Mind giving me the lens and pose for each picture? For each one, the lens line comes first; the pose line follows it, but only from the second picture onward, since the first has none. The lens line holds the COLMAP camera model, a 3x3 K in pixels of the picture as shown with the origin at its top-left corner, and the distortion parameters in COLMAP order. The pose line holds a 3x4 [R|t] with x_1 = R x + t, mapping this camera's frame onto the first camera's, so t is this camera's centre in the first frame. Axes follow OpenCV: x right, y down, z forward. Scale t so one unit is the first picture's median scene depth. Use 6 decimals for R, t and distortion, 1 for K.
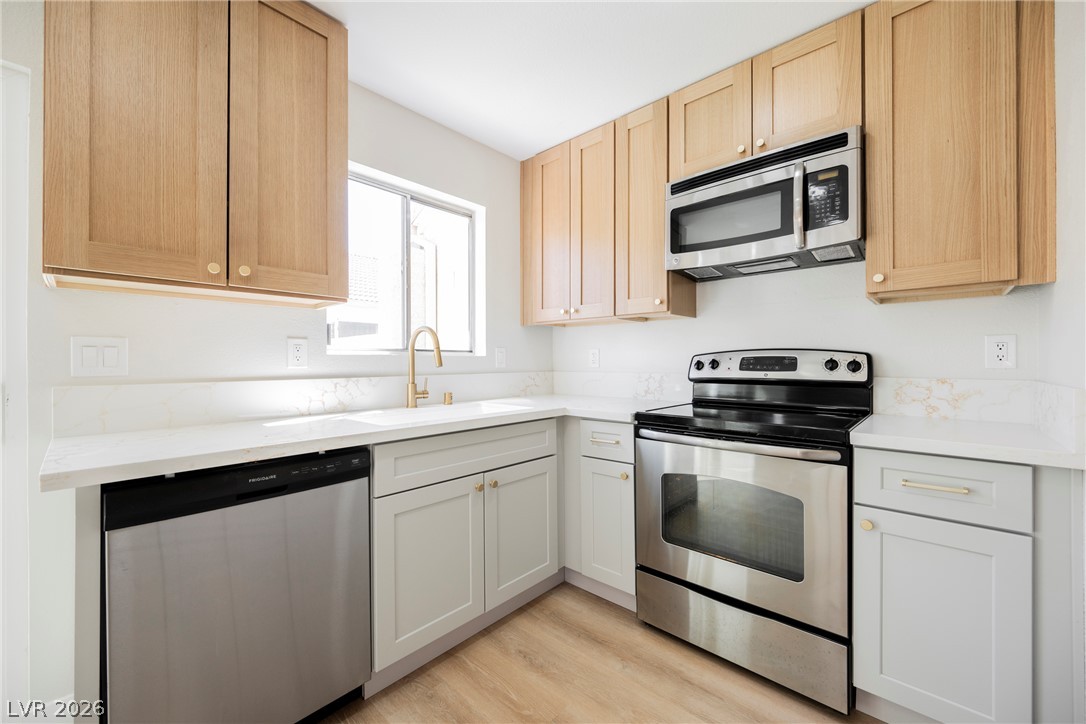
lens RADIAL K [[423.9, 0, 552.0], [0, 423.9, 361.8], [0, 0, 1]] dist [-0.000760, 0.000769]
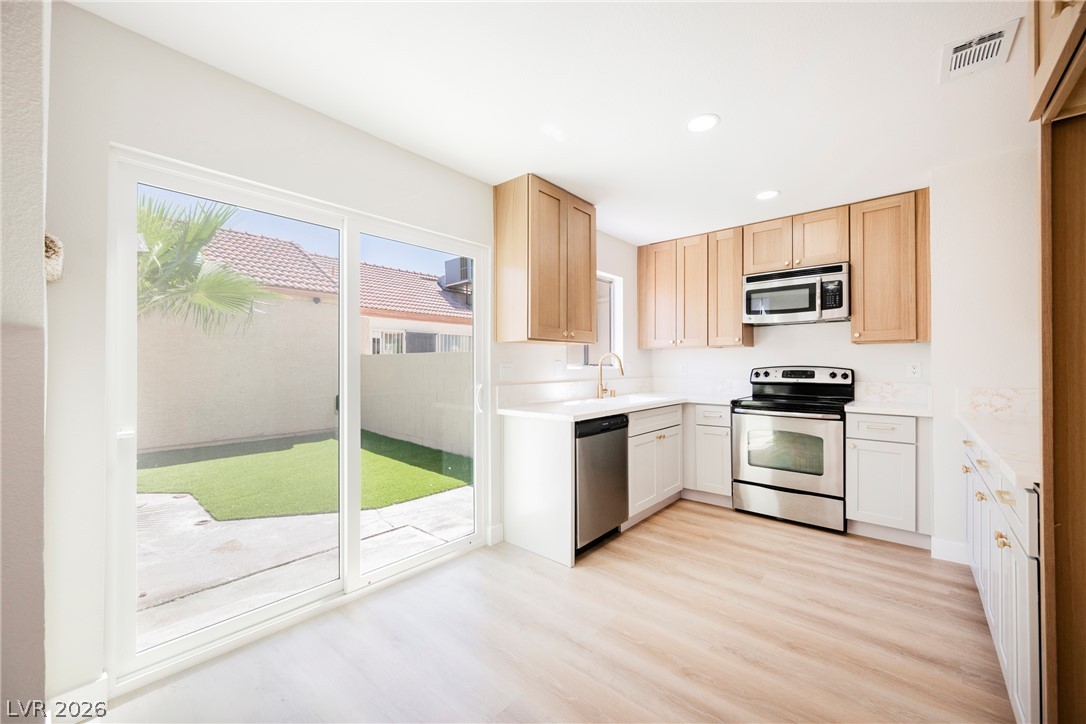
lens RADIAL K [[423.9, 0, 547.3], [0, 423.9, 361.9], [0, 0, 1]] dist [-0.000760, 0.000769]
pose [[0.999764, 0.002130, 0.021610, -0.724190], [-0.002036, 0.999988, -0.004352, -0.045191], [-0.021619, 0.004307, 0.999757, -0.954607]]
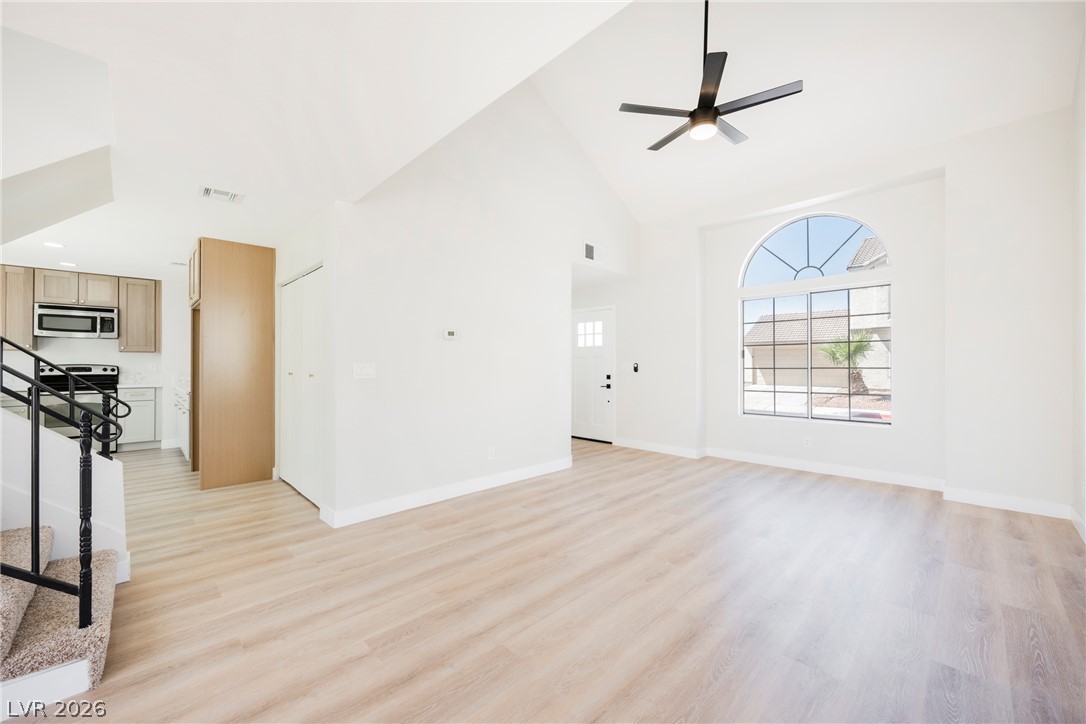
lens RADIAL K [[423.9, 0, 539.8], [0, 423.9, 363.1], [0, 0, 1]] dist [-0.000760, 0.000769]
pose [[0.072344, 0.007070, 0.997355, -2.567016], [-0.002279, 0.999973, -0.006923, -0.030742], [-0.997377, -0.001772, 0.072358, -2.813331]]
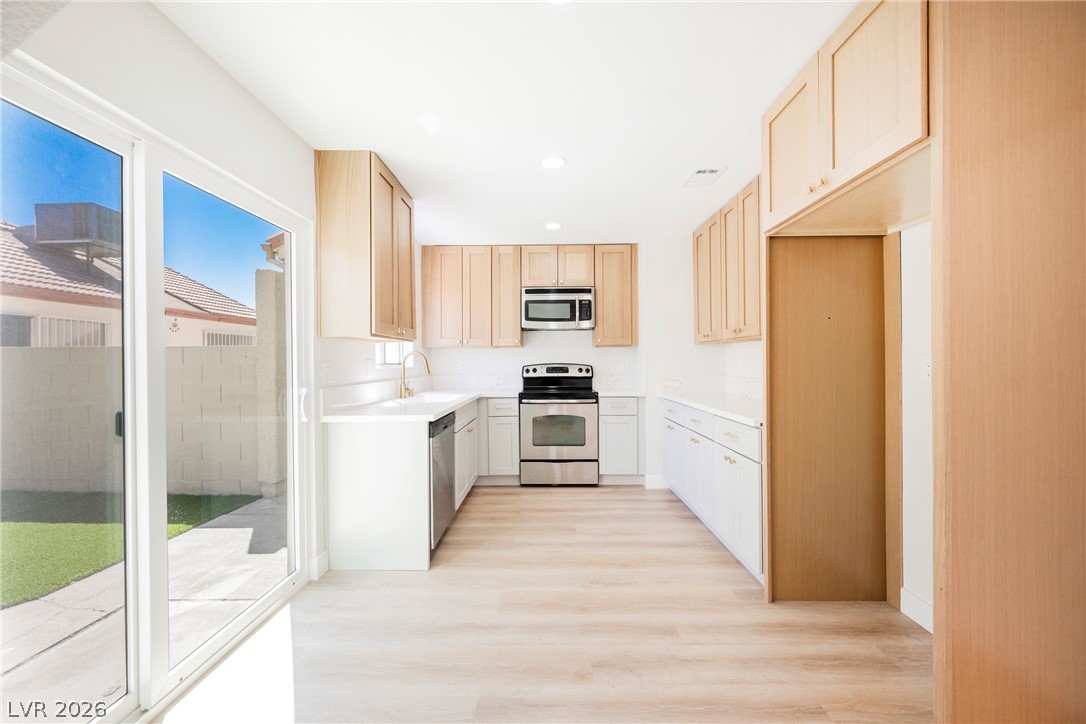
lens RADIAL K [[423.9, 0, 545.0], [0, 423.9, 361.9], [0, 0, 1]] dist [-0.000760, 0.000769]
pose [[0.749731, -0.001398, 0.661741, -1.269717], [0.002609, 0.999996, -0.000844, -0.043886], [-0.661738, 0.002360, 0.749732, -0.826085]]
